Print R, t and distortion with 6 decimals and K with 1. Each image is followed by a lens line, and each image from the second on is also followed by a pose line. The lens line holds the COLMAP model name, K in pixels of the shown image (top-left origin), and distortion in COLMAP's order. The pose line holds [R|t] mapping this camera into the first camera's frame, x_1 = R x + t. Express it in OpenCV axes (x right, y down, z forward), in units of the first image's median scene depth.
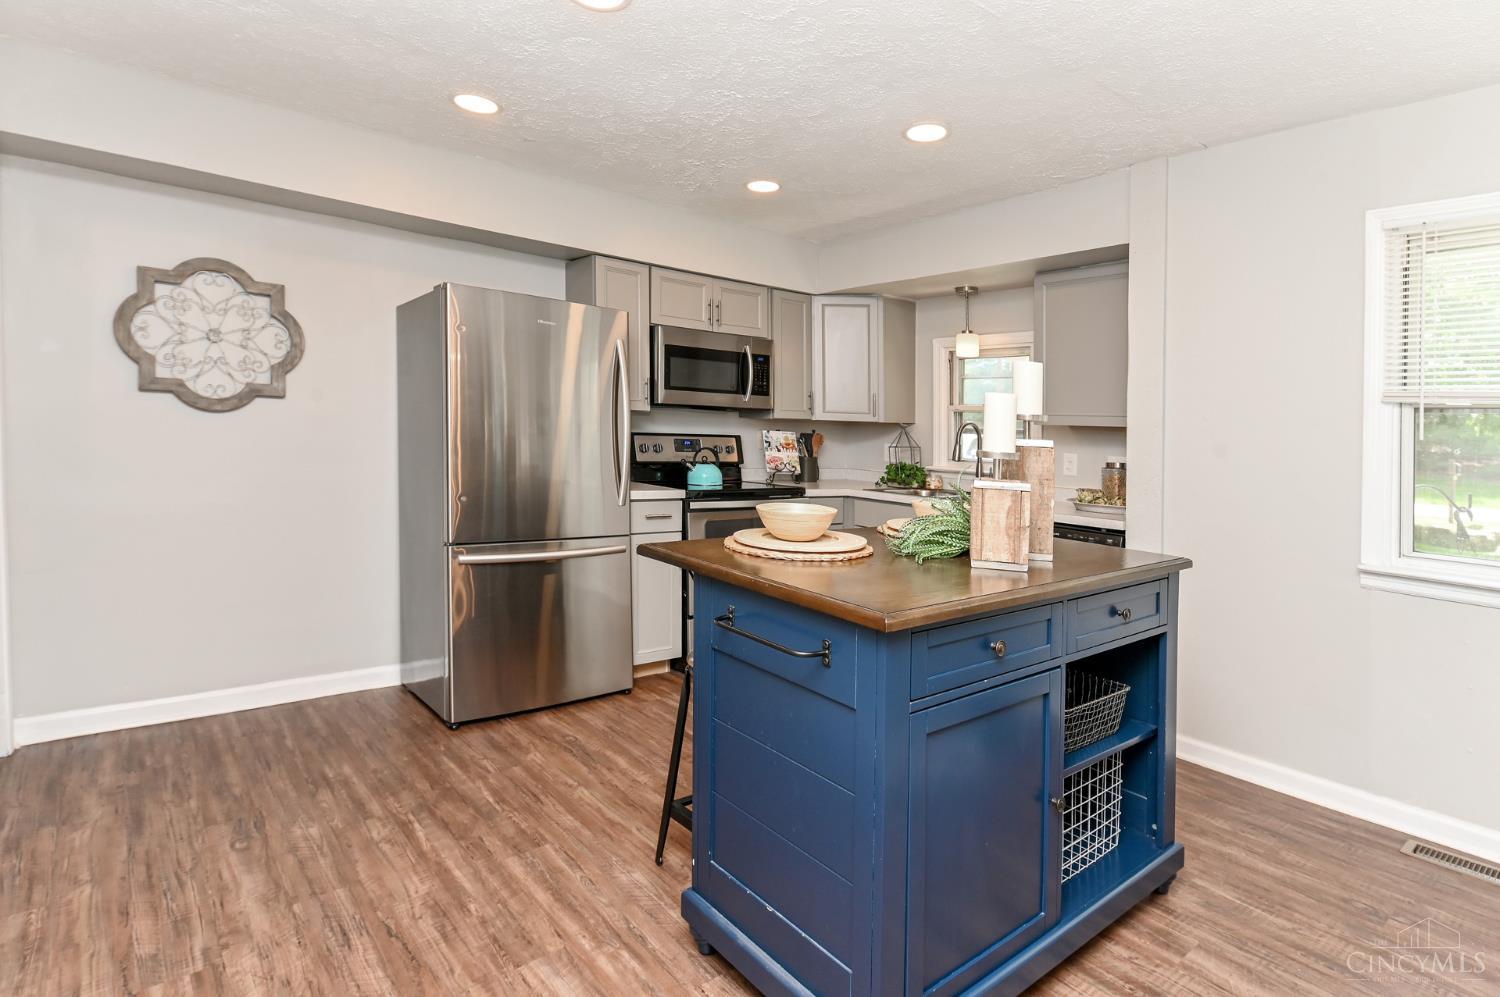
lens RADIAL K [[780.2, 0, 758.9], [0, 780.2, 508.5], [0, 0, 1]] dist [0.000249, -0.005188]
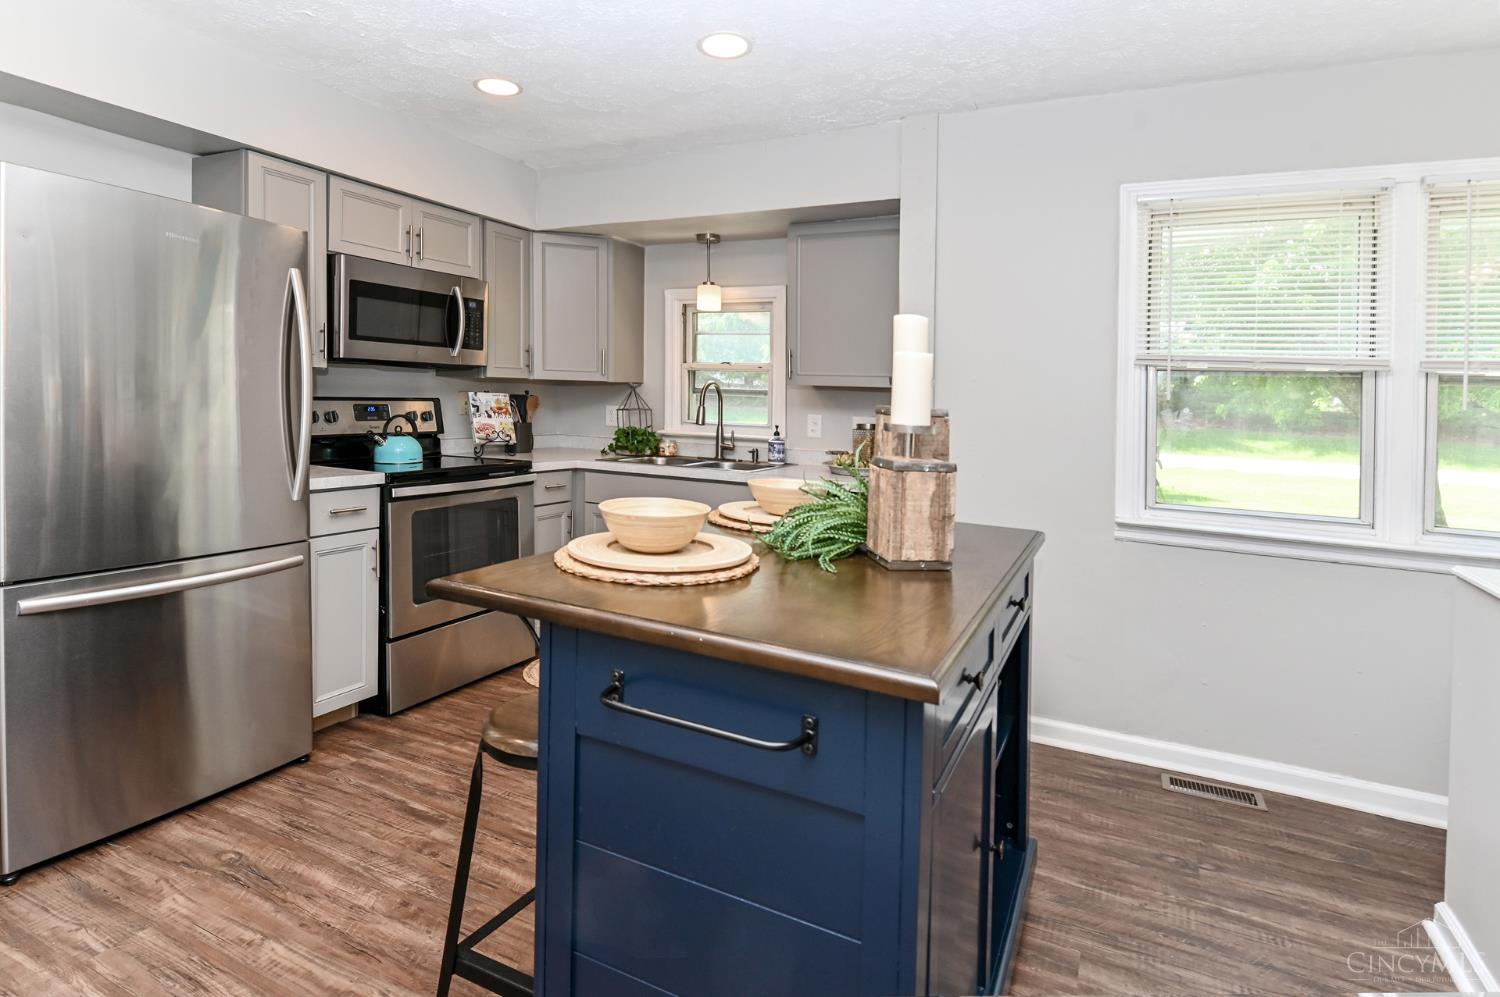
lens RADIAL K [[811.8, 0, 744.0], [0, 811.8, 428.4], [0, 0, 1]] dist [0.002538, -0.006801]
pose [[0.914799, -0.024205, 0.403185, -0.116828], [0.043742, 0.998269, -0.039318, -0.025800], [-0.401535, 0.053605, 0.914274, 0.180022]]
